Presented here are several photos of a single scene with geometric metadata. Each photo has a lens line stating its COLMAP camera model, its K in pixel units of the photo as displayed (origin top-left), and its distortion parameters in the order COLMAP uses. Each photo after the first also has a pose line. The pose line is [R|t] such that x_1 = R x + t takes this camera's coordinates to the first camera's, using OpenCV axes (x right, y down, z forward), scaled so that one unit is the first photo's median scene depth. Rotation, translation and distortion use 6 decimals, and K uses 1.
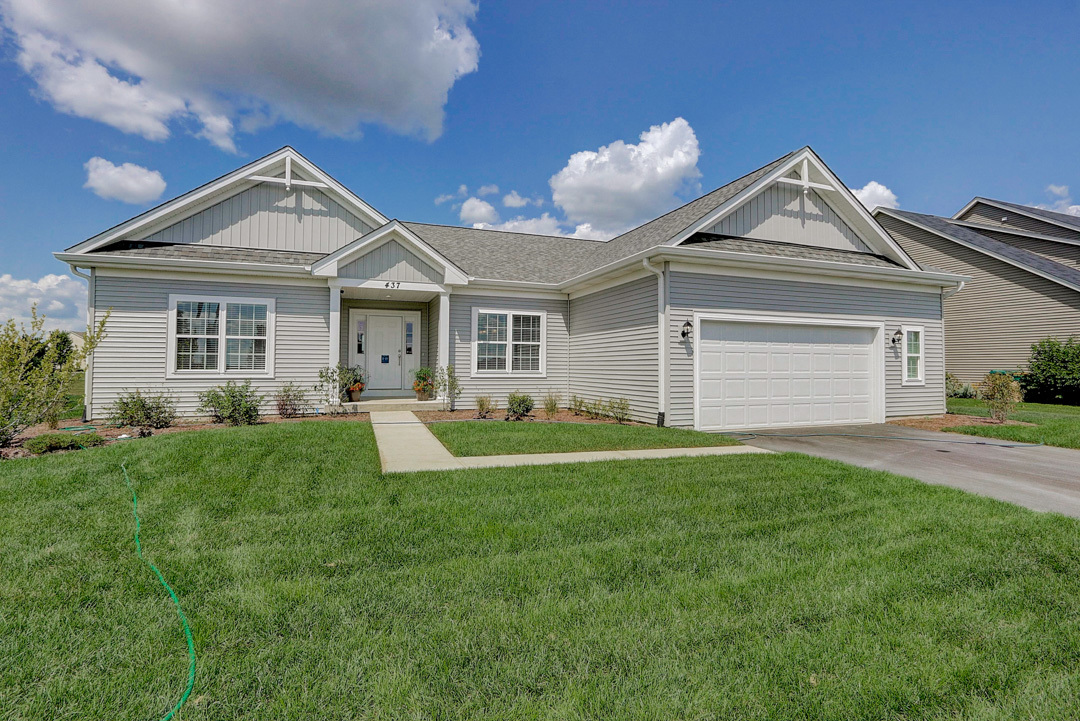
lens RADIAL K [[495.2, 0, 531.7], [0, 495.2, 354.3], [0, 0, 1]] dist [-0.000814, 0.000334]
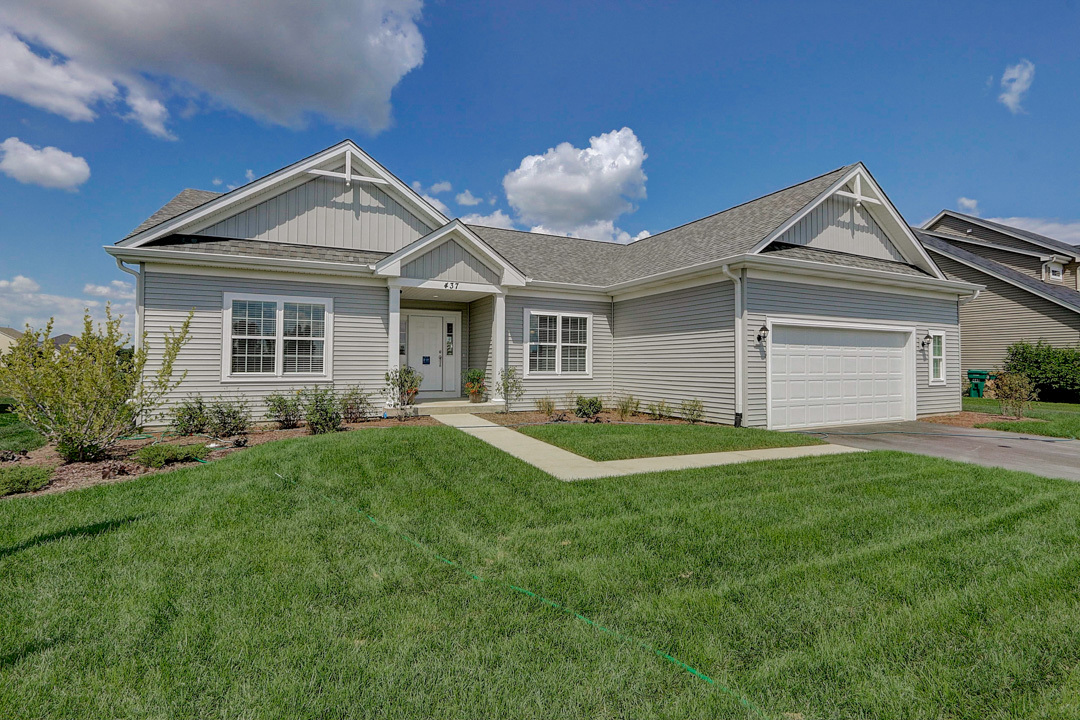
lens RADIAL K [[486.2, 0, 526.2], [0, 486.2, 354.6], [0, 0, 1]] dist [-0.003804, -0.000393]
pose [[0.995281, 0.001319, 0.097021, -0.238361], [-0.001913, 0.999980, 0.006037, -0.009380], [-0.097012, -0.006195, 0.995264, 0.024785]]
